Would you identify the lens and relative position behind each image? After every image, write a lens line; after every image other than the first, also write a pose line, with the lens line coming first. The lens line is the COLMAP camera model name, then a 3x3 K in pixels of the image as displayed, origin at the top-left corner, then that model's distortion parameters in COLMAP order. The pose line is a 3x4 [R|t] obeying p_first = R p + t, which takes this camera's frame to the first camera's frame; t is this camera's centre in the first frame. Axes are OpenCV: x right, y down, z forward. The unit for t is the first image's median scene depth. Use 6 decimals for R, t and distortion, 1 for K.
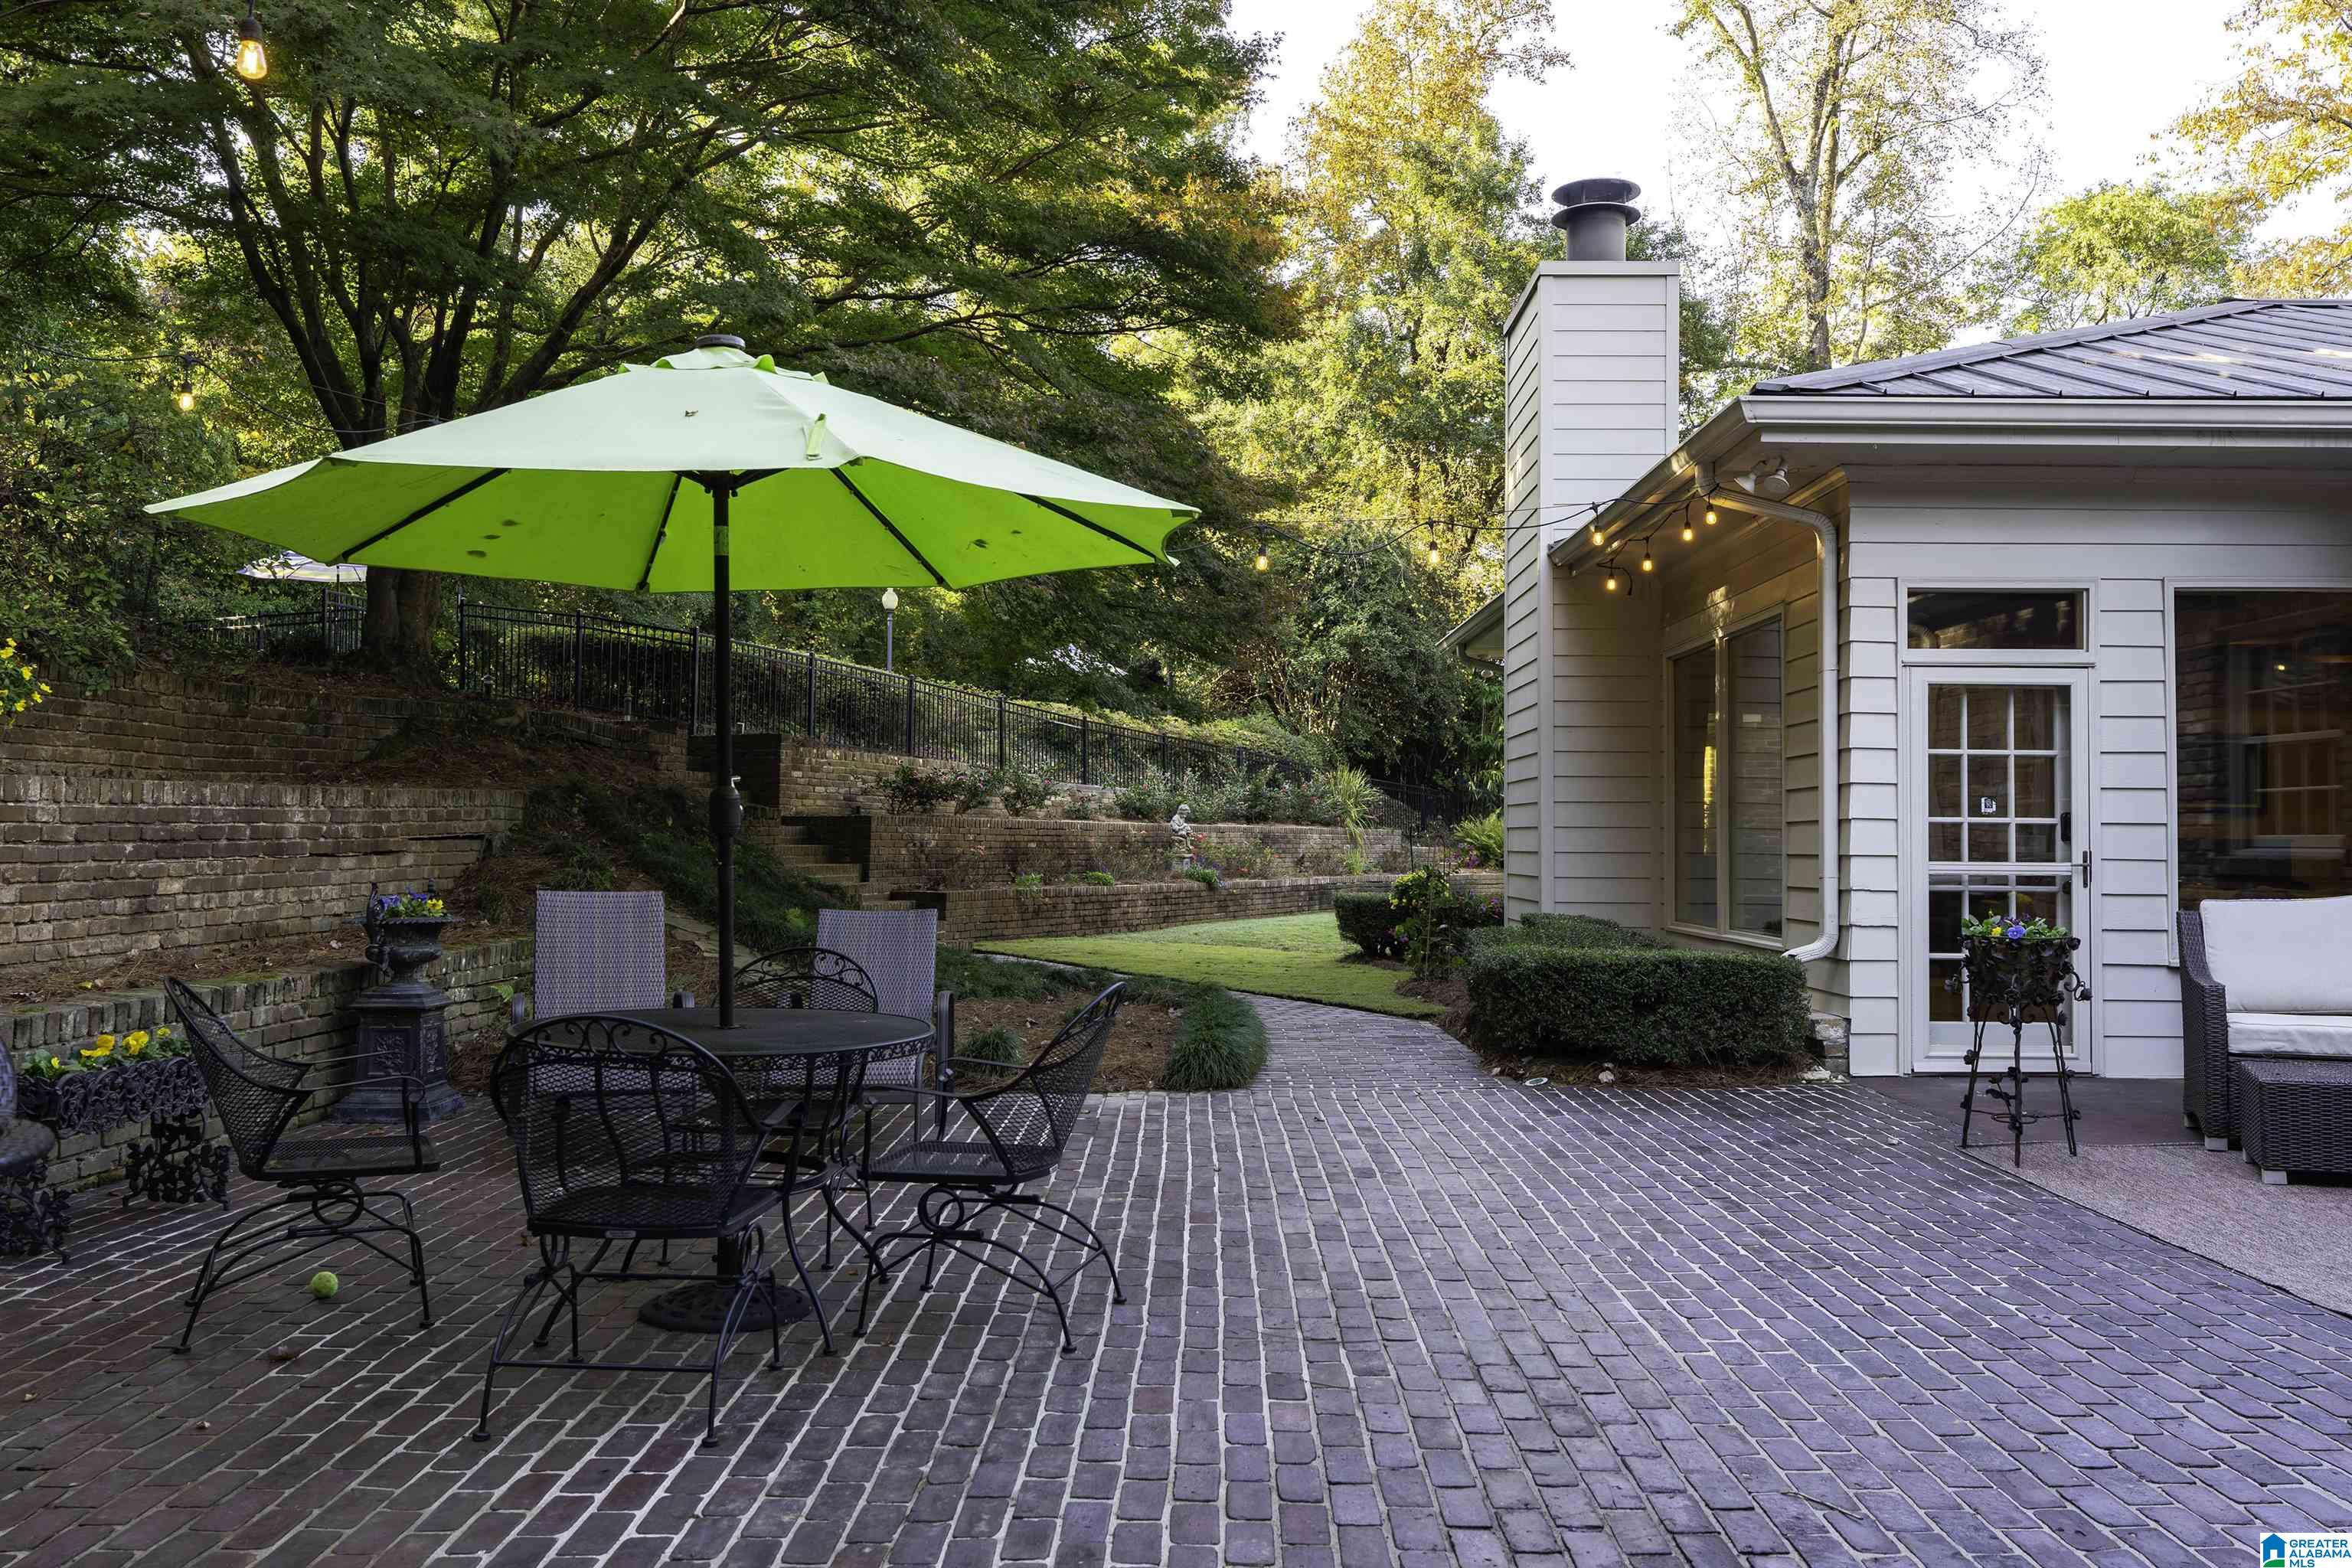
lens RADIAL K [[1898.3, 0, 1175.6], [0, 1898.3, 788.0], [0, 0, 1]] dist [-0.001572, 0.000093]
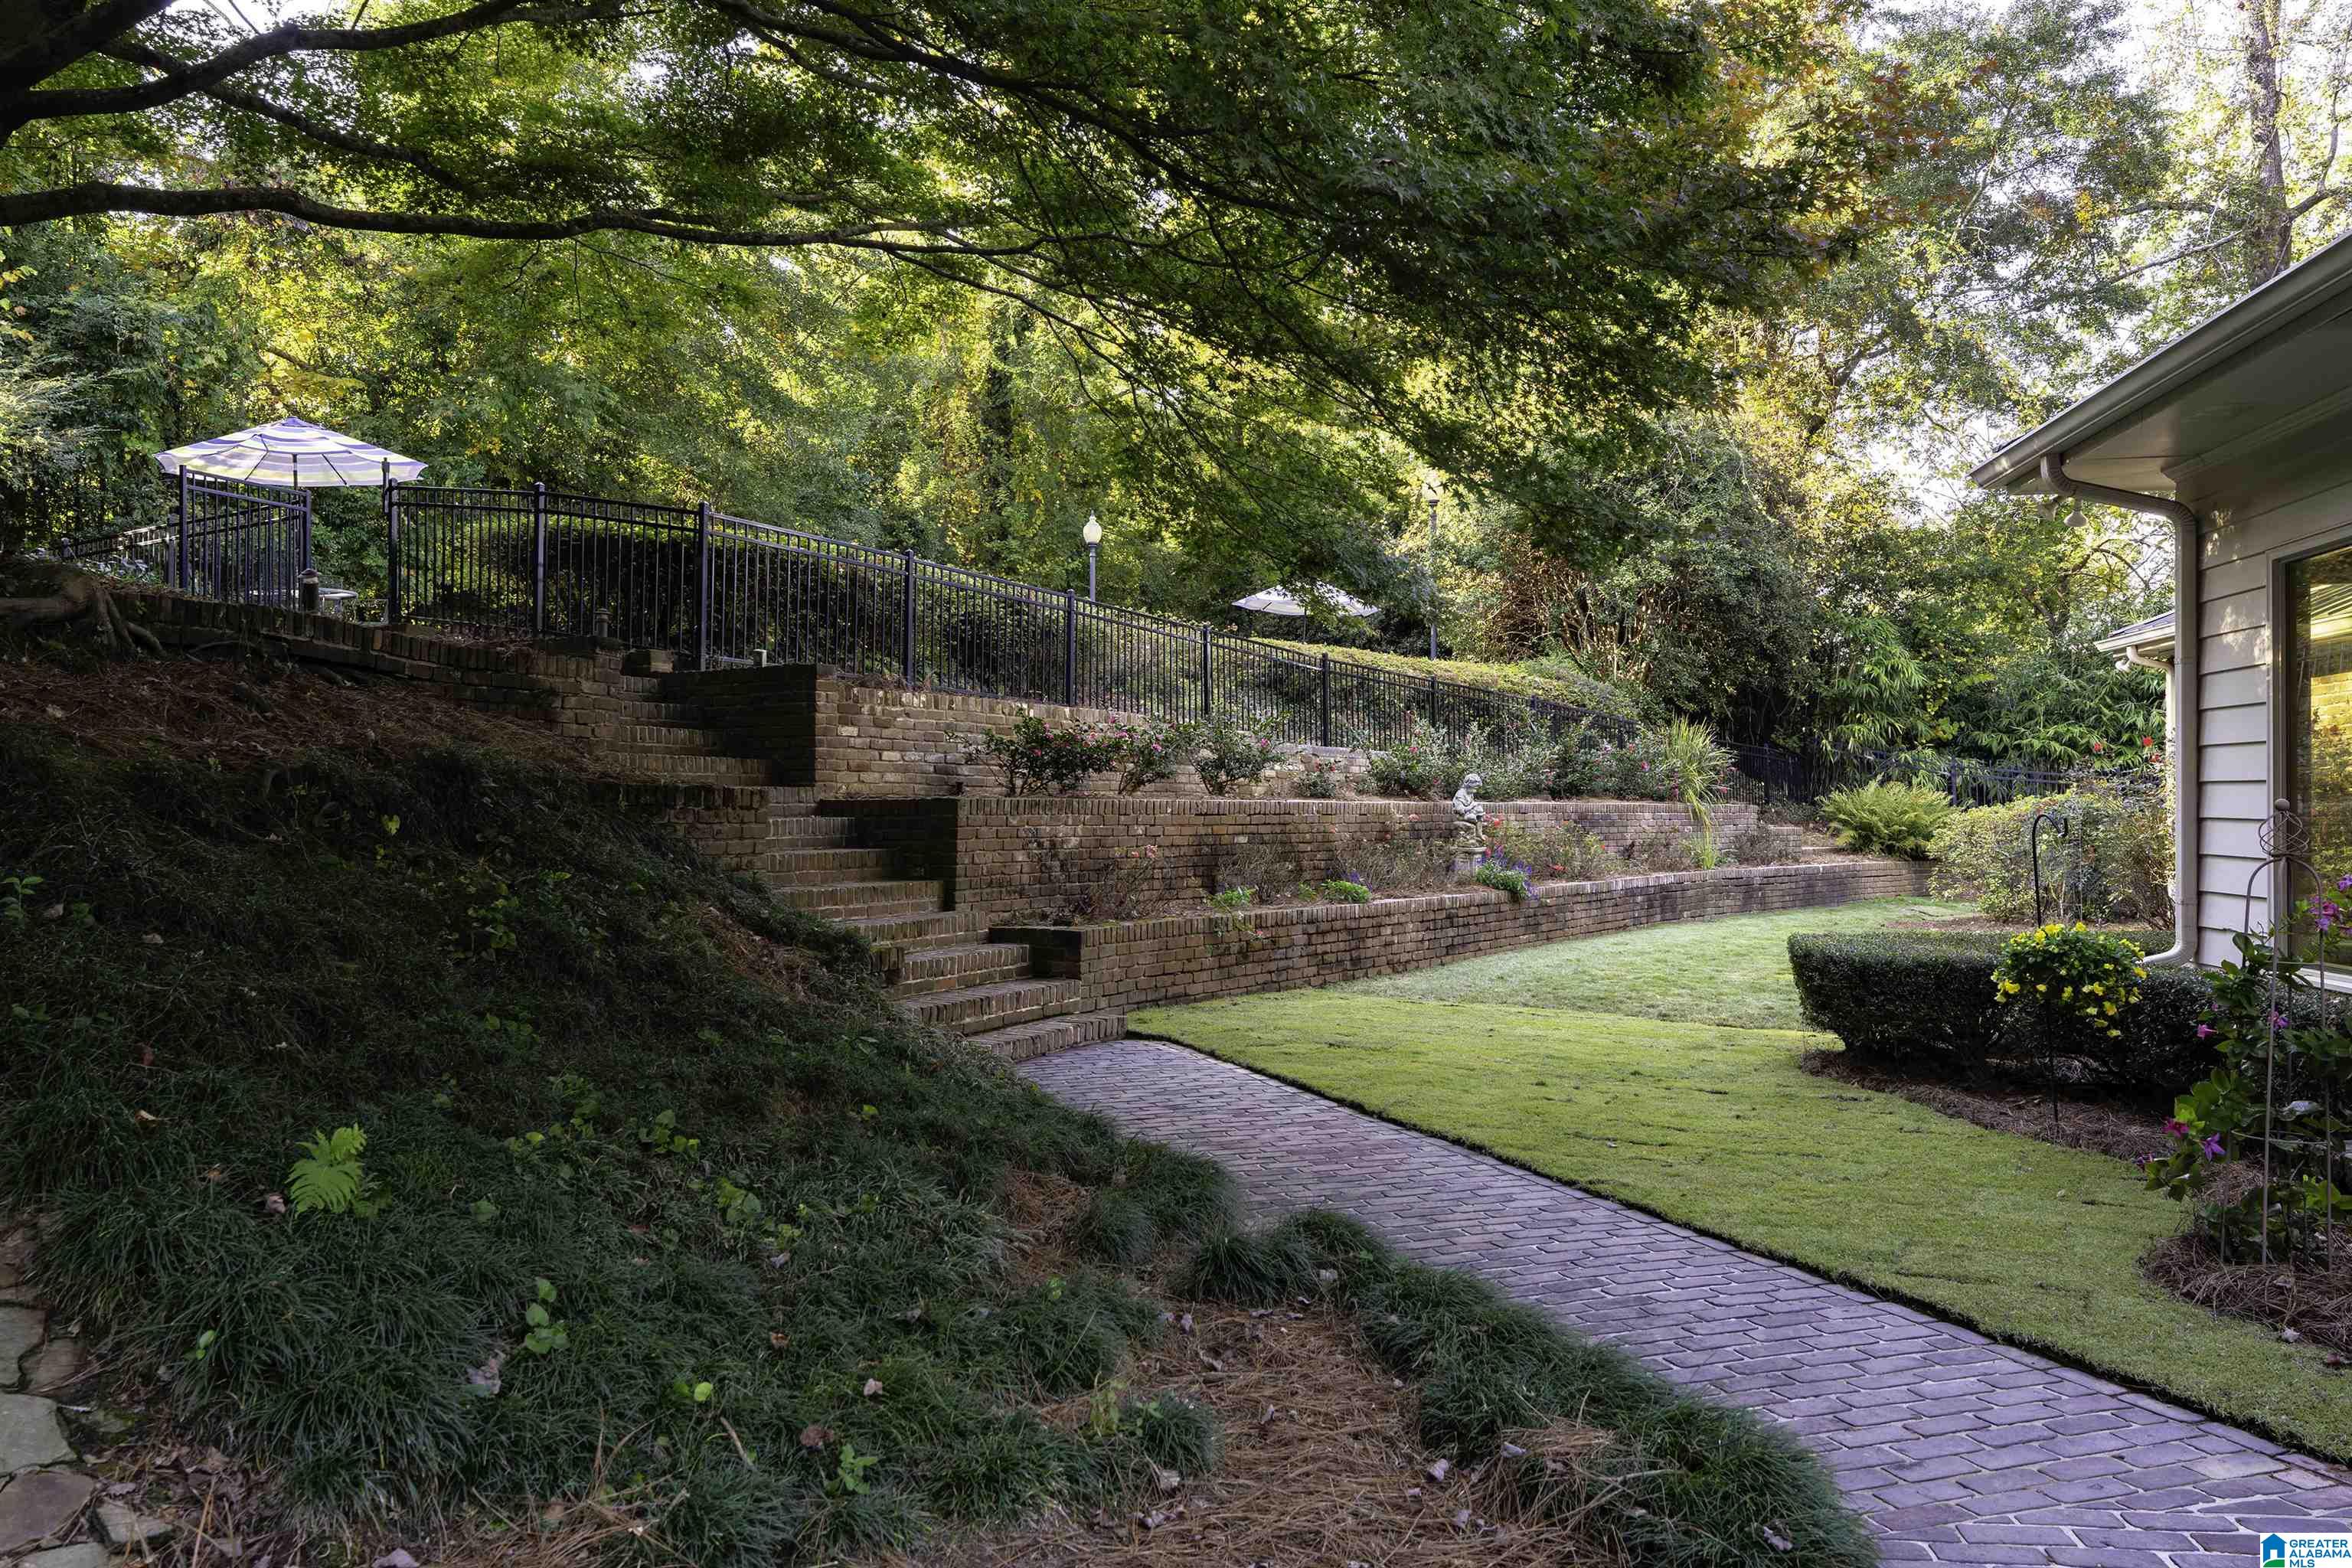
lens RADIAL K [[1898.3, 0, 1175.7], [0, 1898.3, 783.3], [0, 0, 1]] dist [-0.001572, 0.000093]
pose [[0.991433, -0.010255, -0.130210, -0.011160], [0.011984, 0.999850, 0.012505, 0.002153], [0.130062, -0.013958, 0.991408, 0.290526]]
